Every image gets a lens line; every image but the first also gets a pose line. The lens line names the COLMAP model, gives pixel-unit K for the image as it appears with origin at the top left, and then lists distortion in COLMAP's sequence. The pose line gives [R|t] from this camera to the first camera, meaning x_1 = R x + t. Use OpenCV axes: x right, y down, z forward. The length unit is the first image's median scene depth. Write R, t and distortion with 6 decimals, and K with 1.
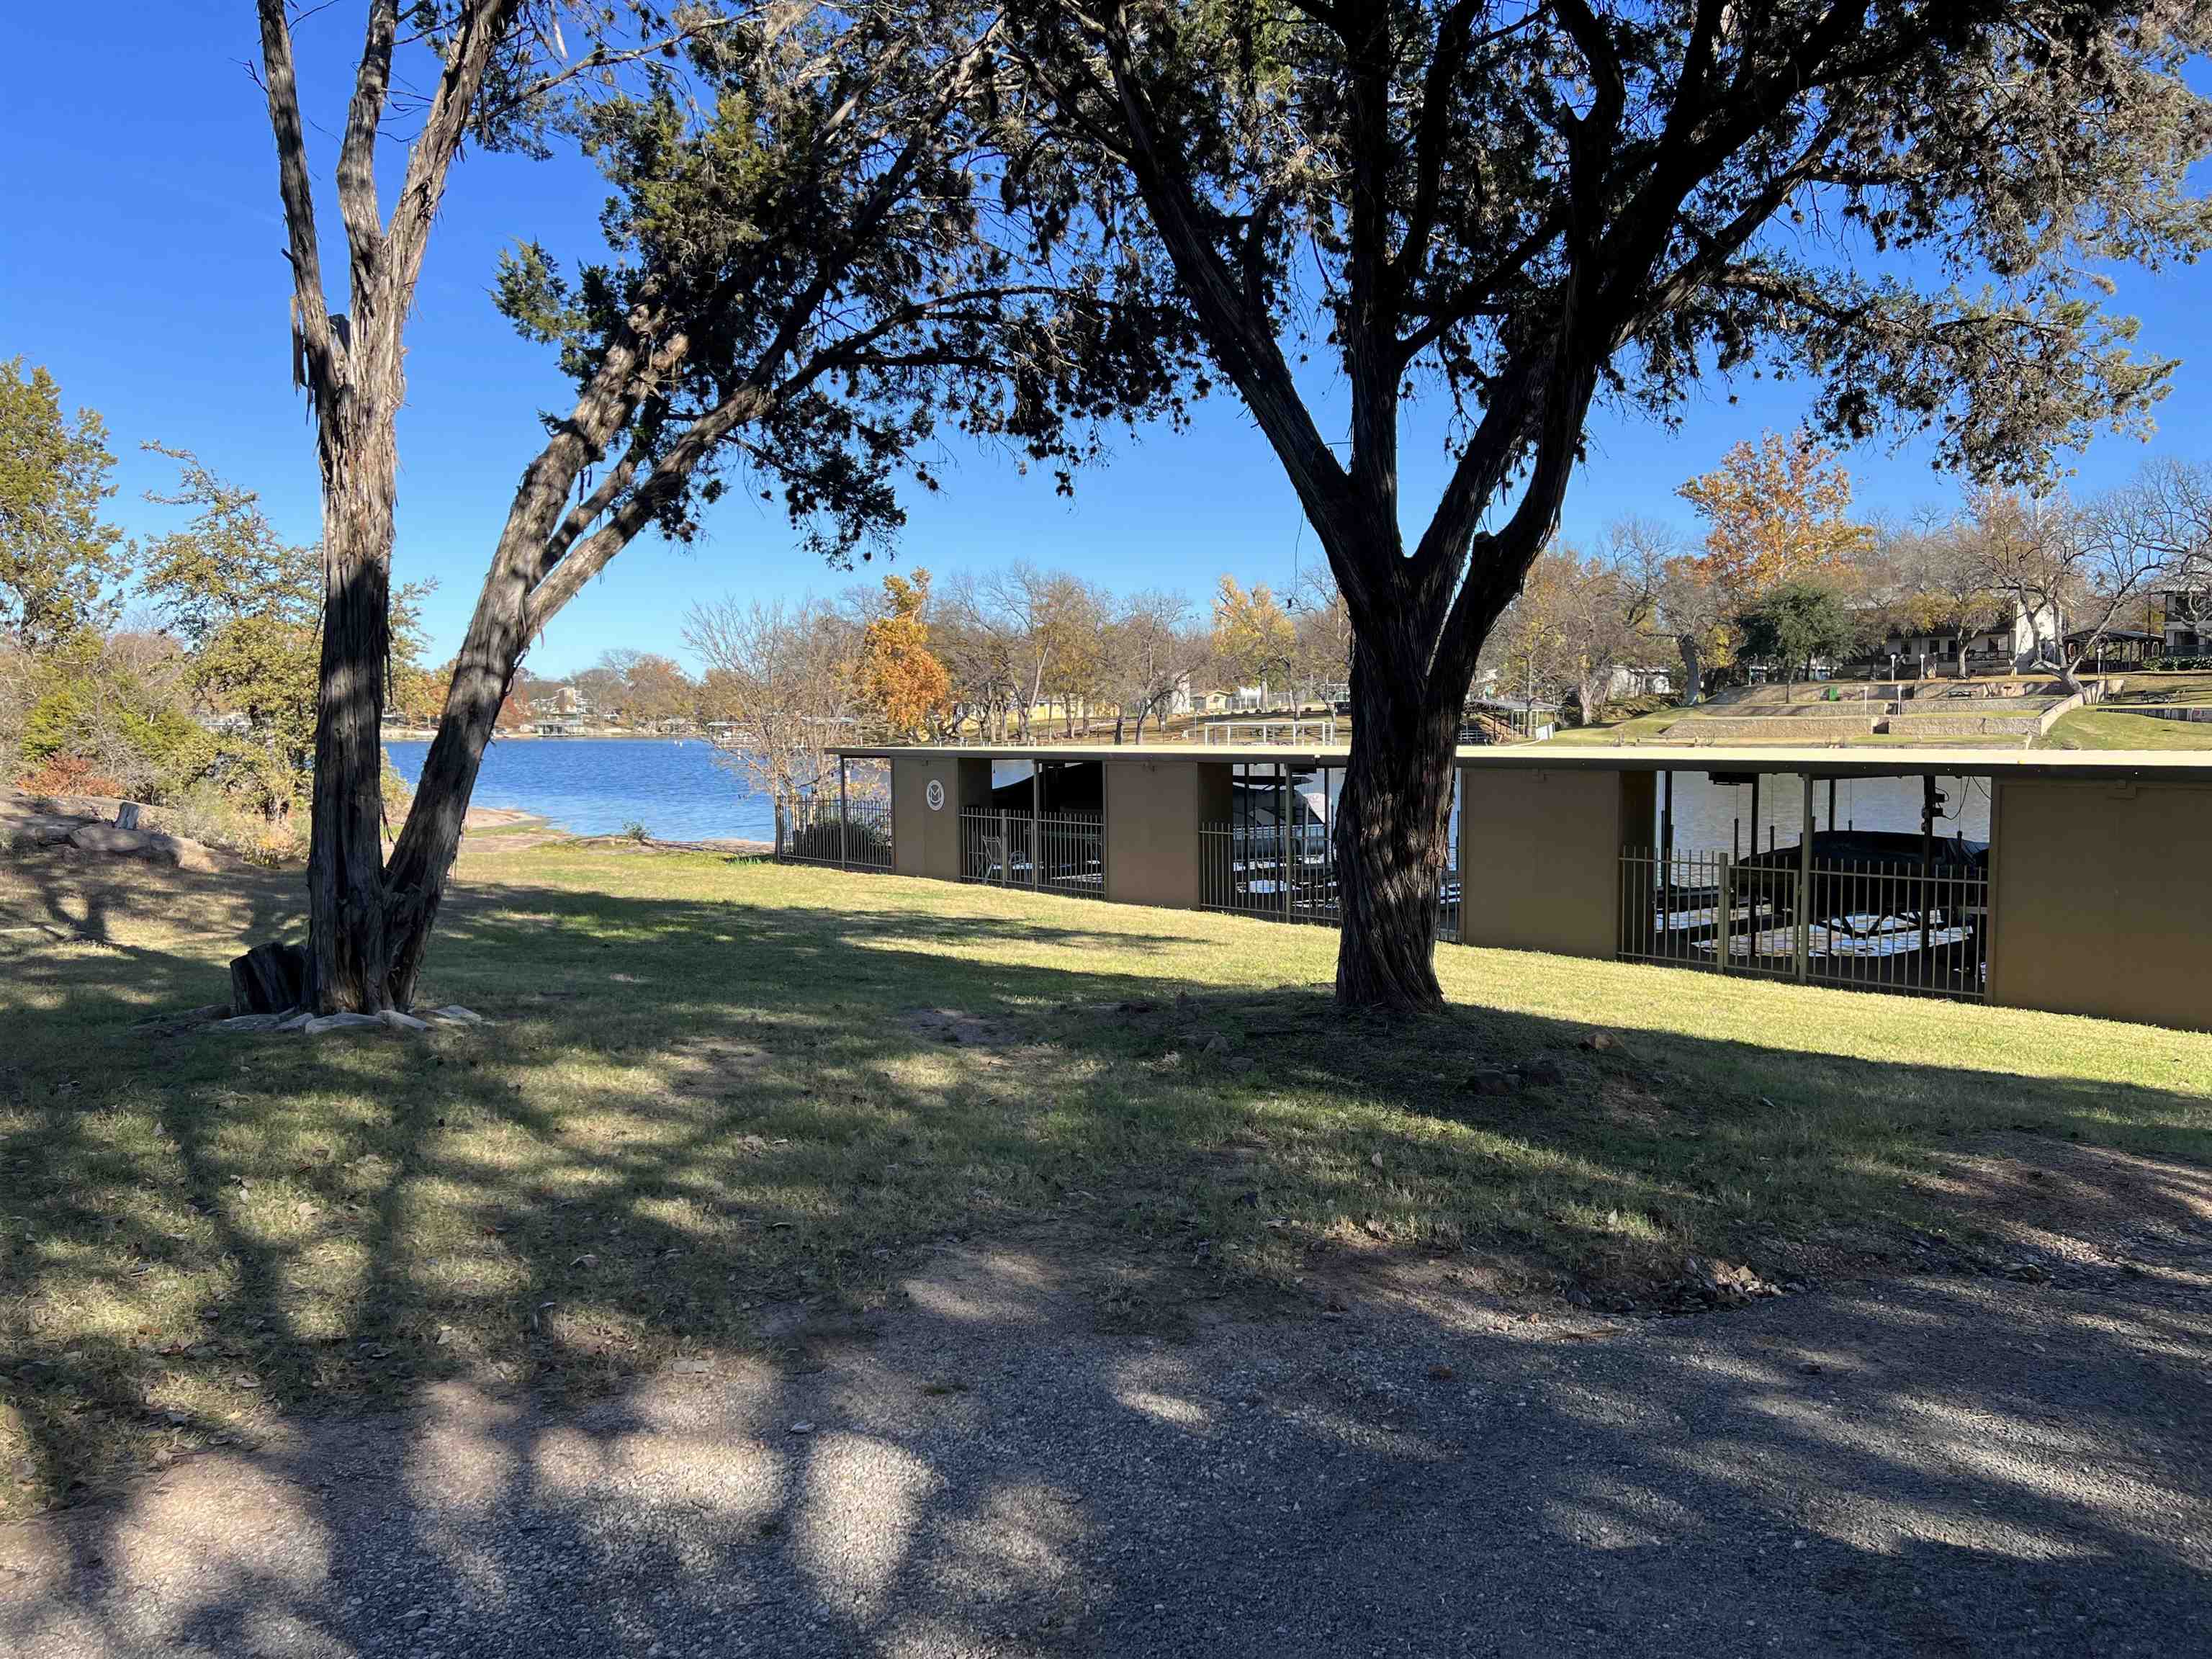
lens RADIAL K [[1529.3, 0, 1109.0], [0, 1529.3, 826.0], [0, 0, 1]] dist [0.001071, -0.006370]
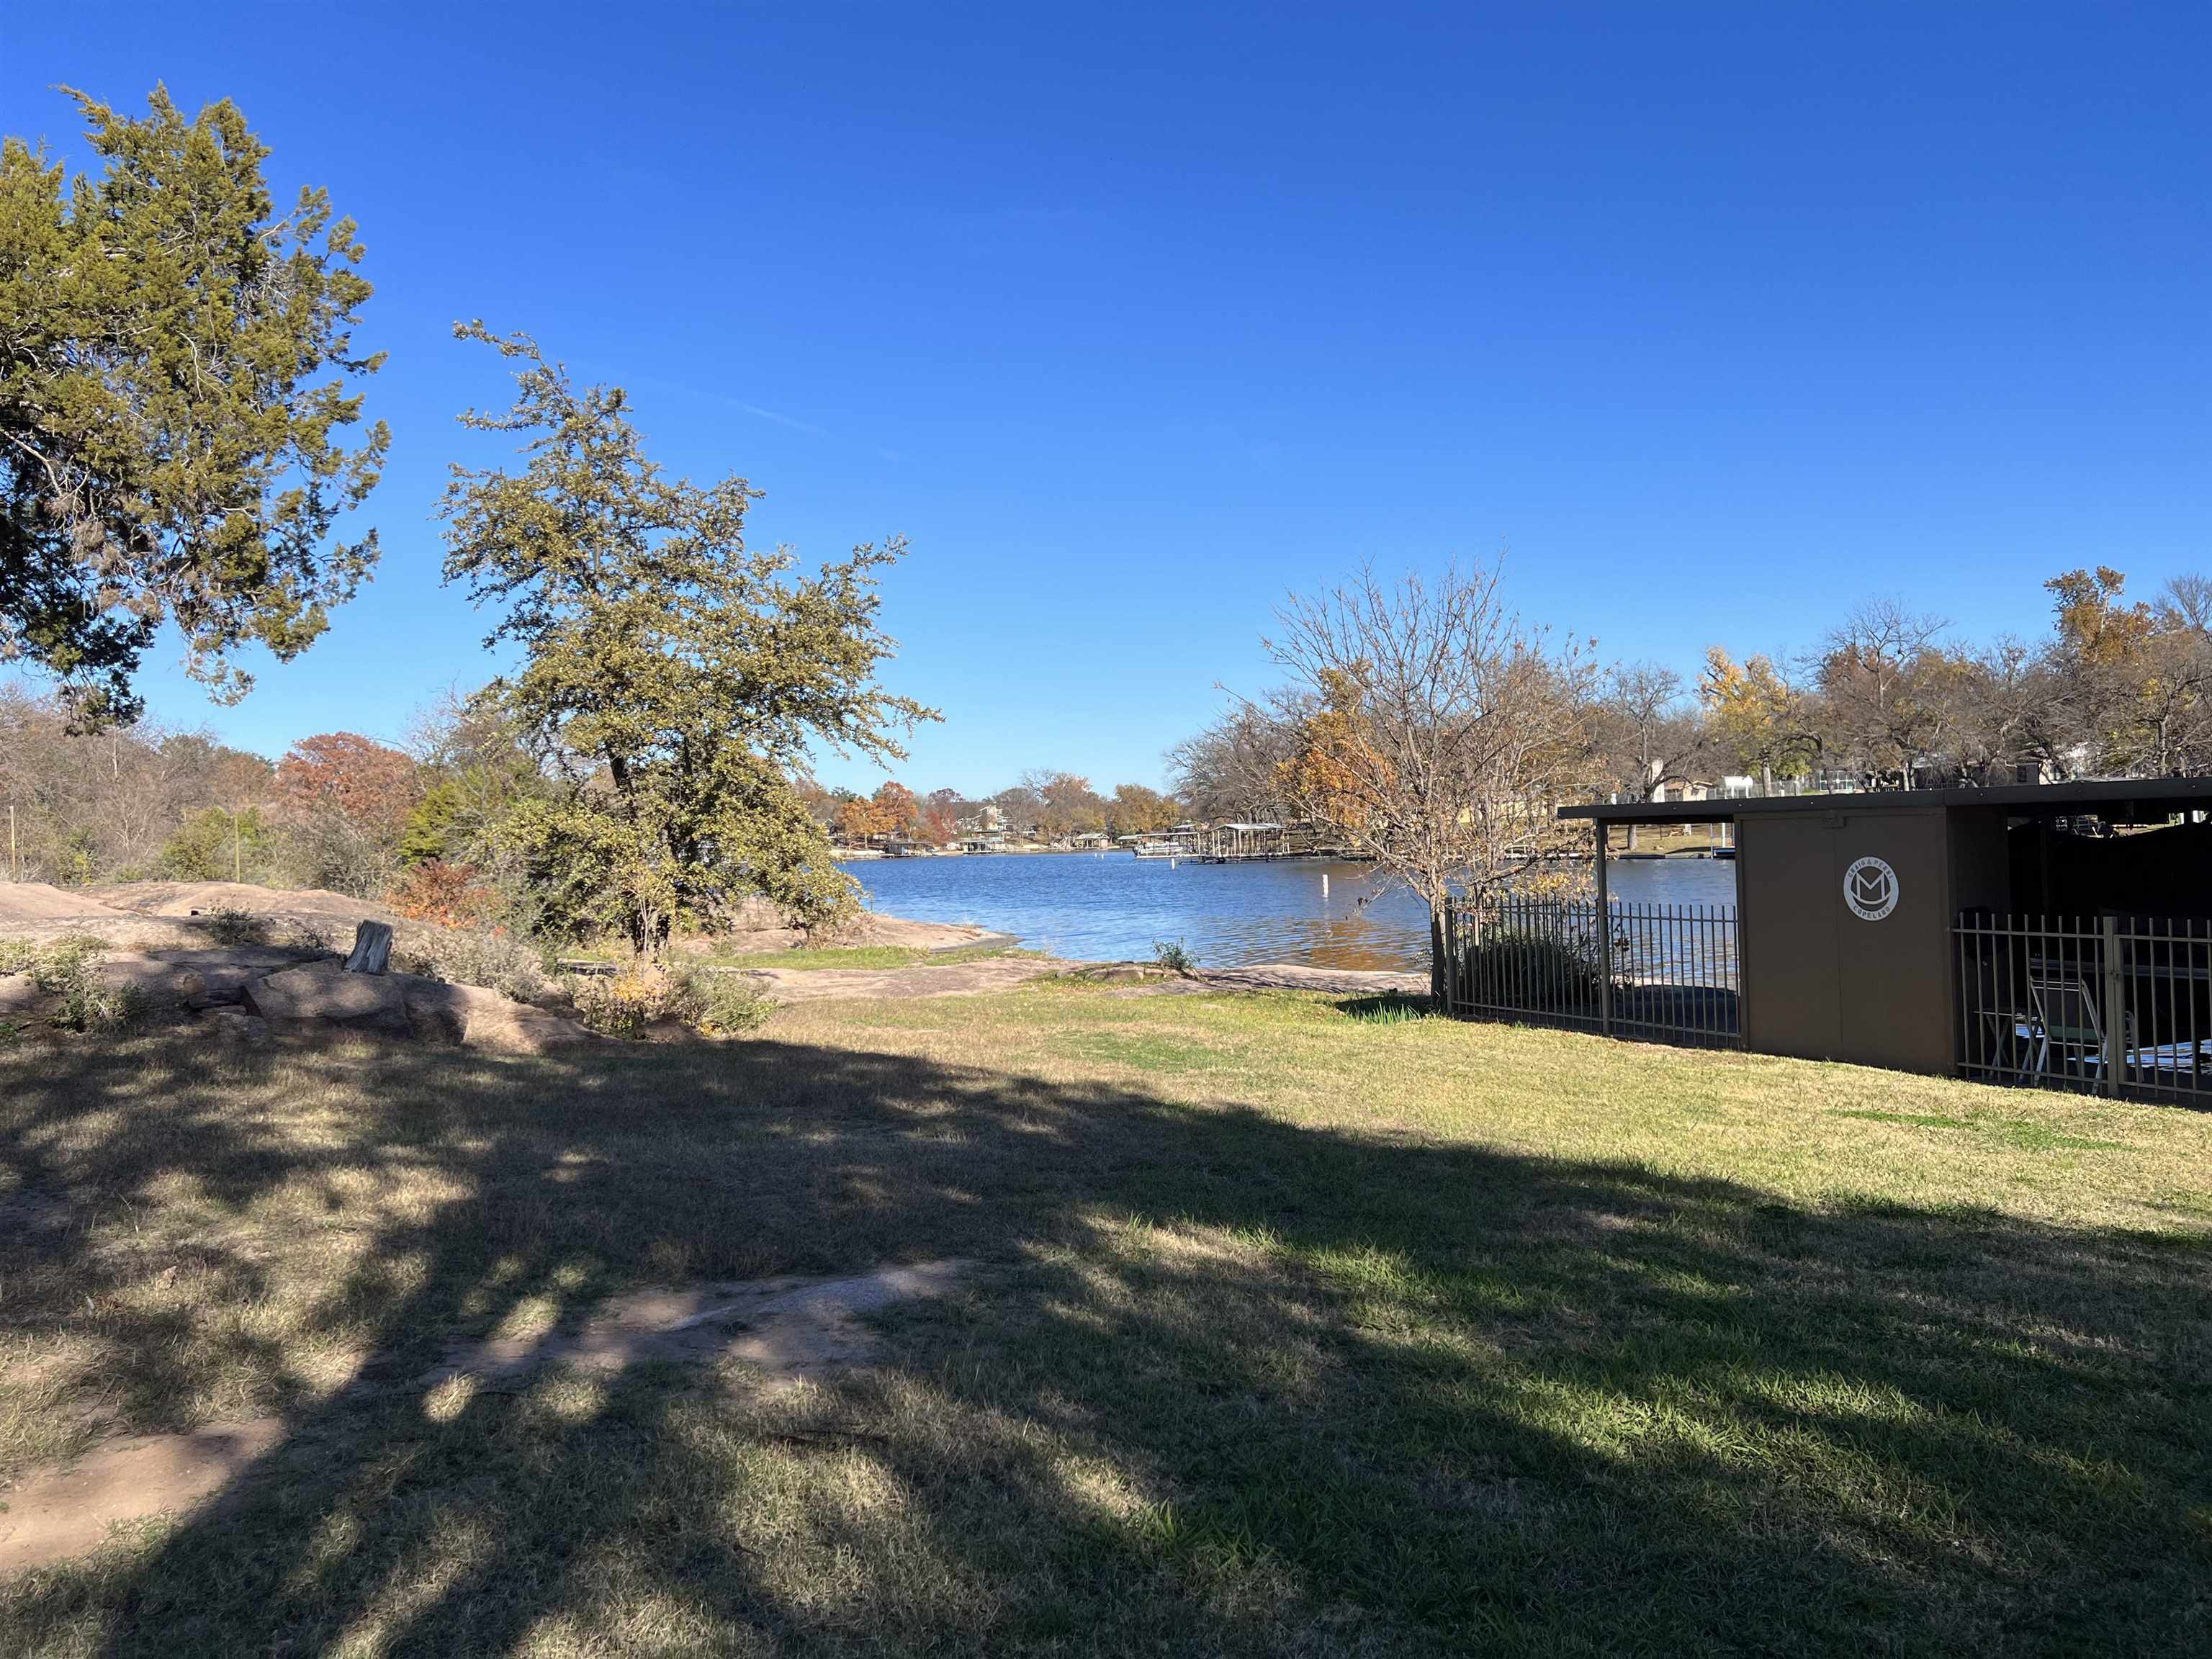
lens RADIAL K [[1529.3, 0, 1104.5], [0, 1529.3, 830.8], [0, 0, 1]] dist [0.001071, -0.006370]
pose [[0.965417, -0.025990, -0.259412, -0.216135], [0.008003, 0.997504, -0.070153, -0.006283], [0.260587, 0.065651, 0.963216, 0.461846]]
